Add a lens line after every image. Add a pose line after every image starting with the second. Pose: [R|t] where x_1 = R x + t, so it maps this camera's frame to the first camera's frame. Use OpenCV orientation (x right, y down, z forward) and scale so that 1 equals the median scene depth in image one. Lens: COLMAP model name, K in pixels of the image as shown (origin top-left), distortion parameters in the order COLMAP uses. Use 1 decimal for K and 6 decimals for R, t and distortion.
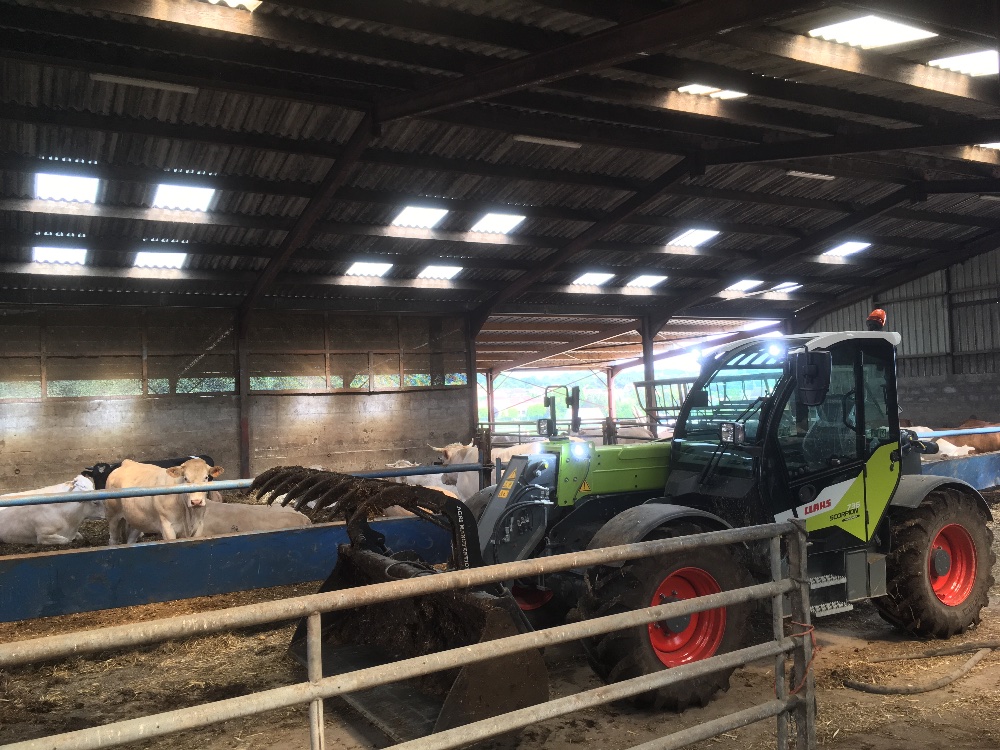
lens RADIAL K [[838.9, 0, 500.0], [0, 838.9, 375.0], [0, 0, 1]] dist [0.084650, -0.119412]
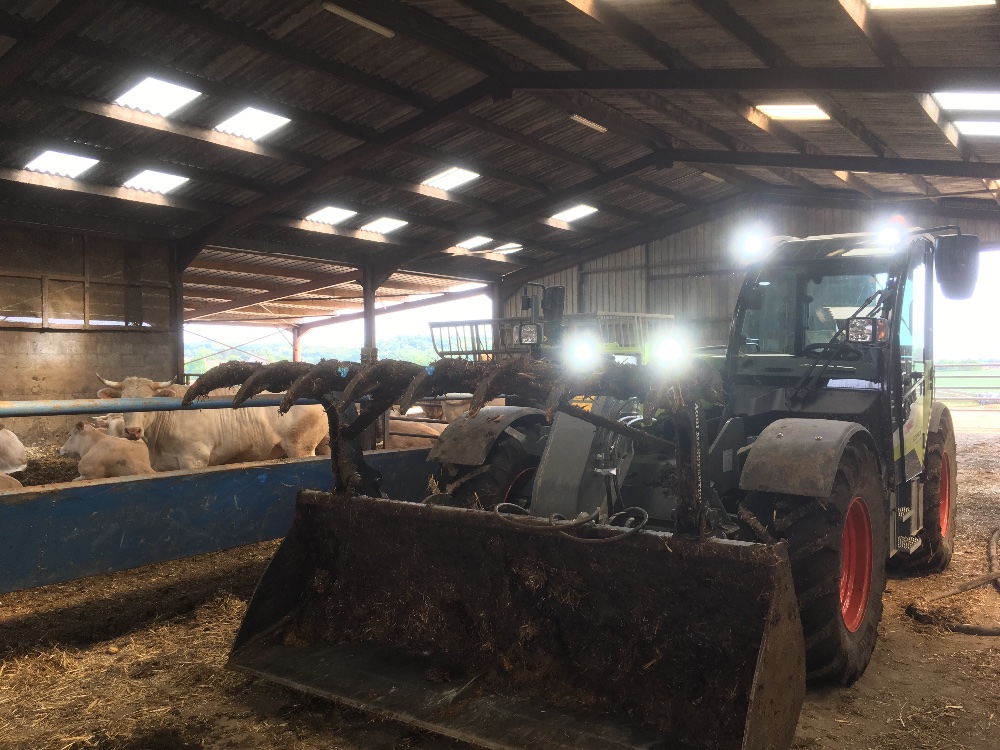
lens RADIAL K [[842.8, 0, 500.0], [0, 842.8, 375.0], [0, 0, 1]] dist [0.081962, -0.121857]
pose [[0.911258, 0.026780, 0.410963, -0.098847], [-0.040155, 0.998906, 0.023946, 0.028849], [-0.409873, -0.038323, 0.911337, 0.112292]]
